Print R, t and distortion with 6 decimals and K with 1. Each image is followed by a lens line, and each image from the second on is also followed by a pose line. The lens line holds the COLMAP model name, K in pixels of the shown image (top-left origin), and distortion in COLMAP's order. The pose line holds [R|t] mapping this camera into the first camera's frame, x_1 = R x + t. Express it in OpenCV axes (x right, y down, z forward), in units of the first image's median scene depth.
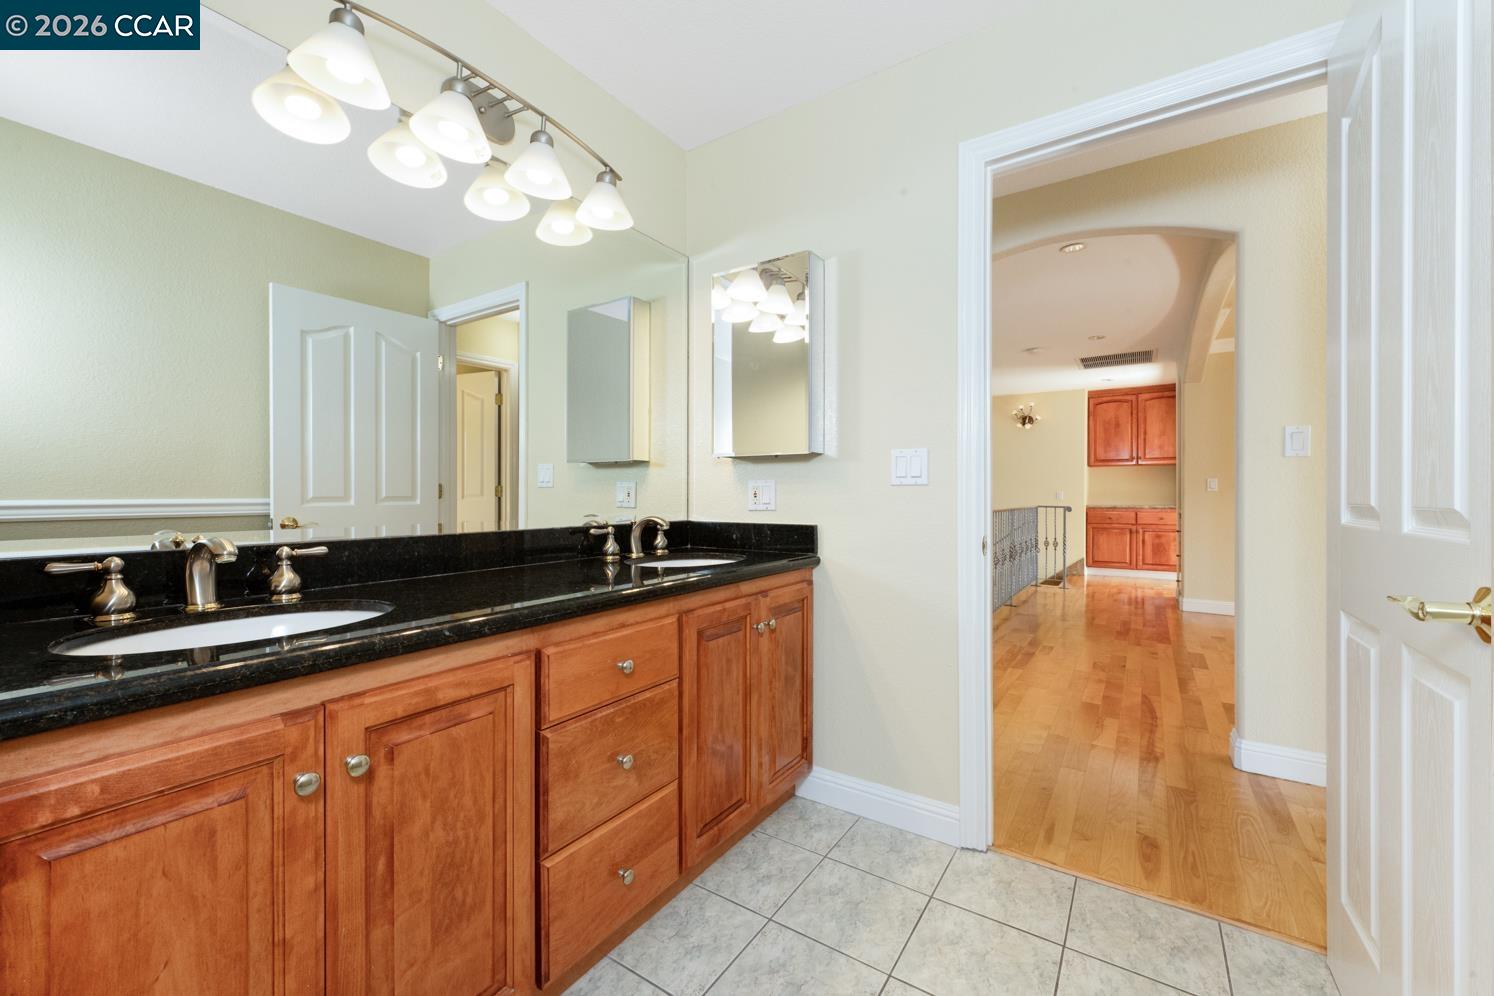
lens RADIAL K [[607.7, 0, 709.2], [0, 607.7, 498.2], [0, 0, 1]] dist [-0.000223, -0.000013]
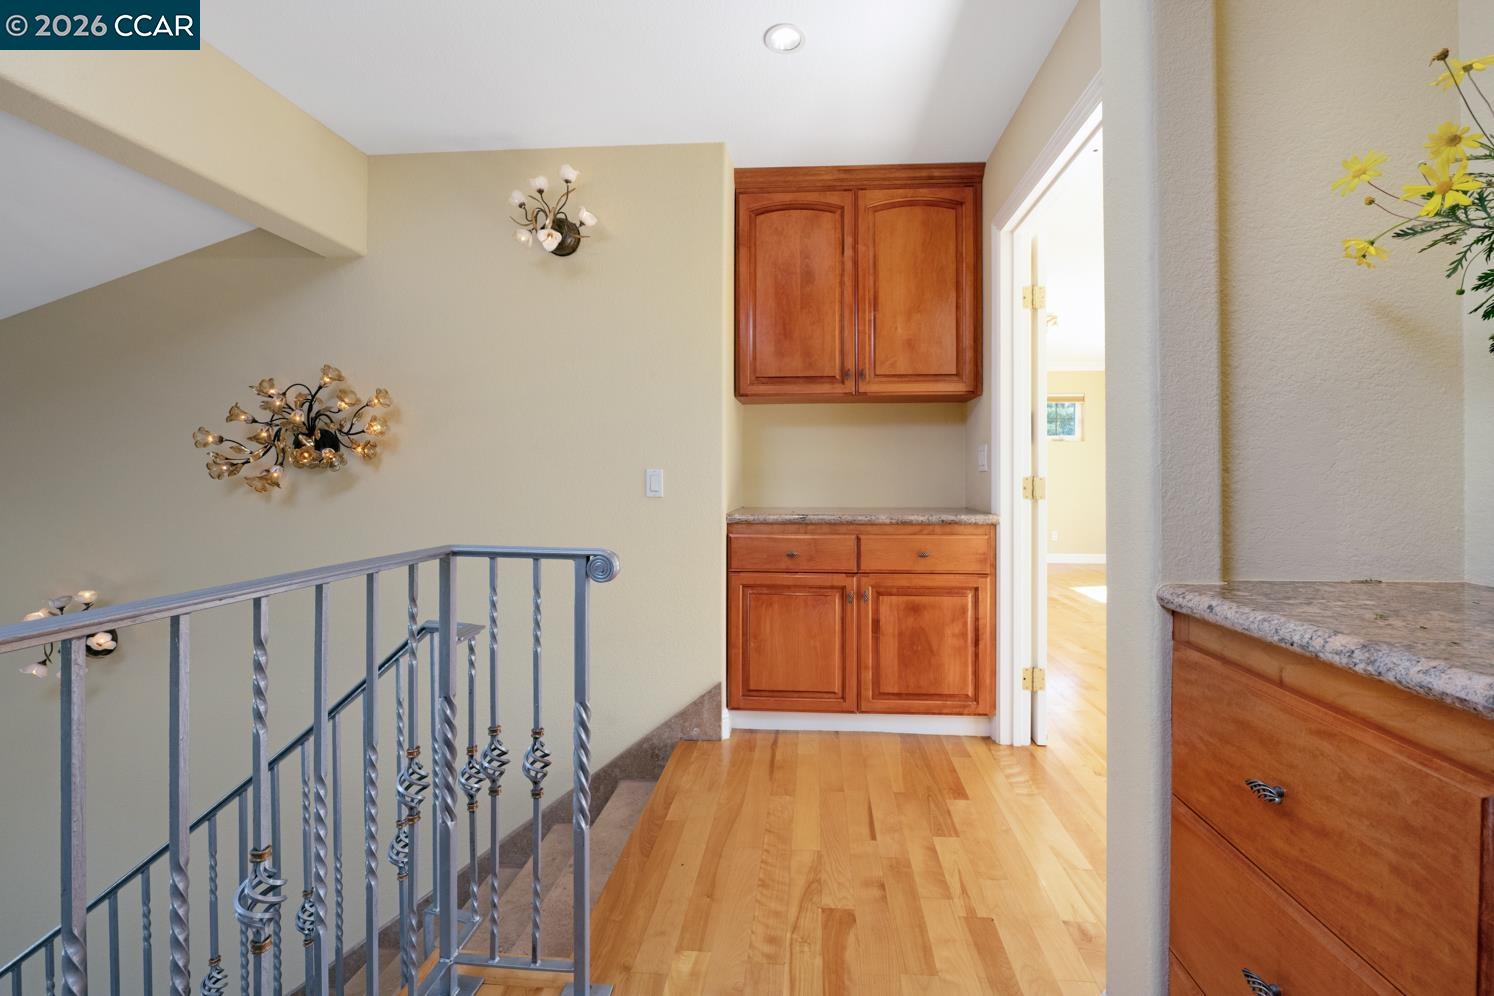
lens RADIAL K [[603.4, 0, 740.2], [0, 603.4, 487.3], [0, 0, 1]] dist [-0.013984, 0.000128]
pose [[0.862810, 0.001409, 0.505526, 0.444070], [-0.001788, 0.999998, 0.000266, -0.002471], [-0.505524, -0.001133, 0.862812, 0.689230]]
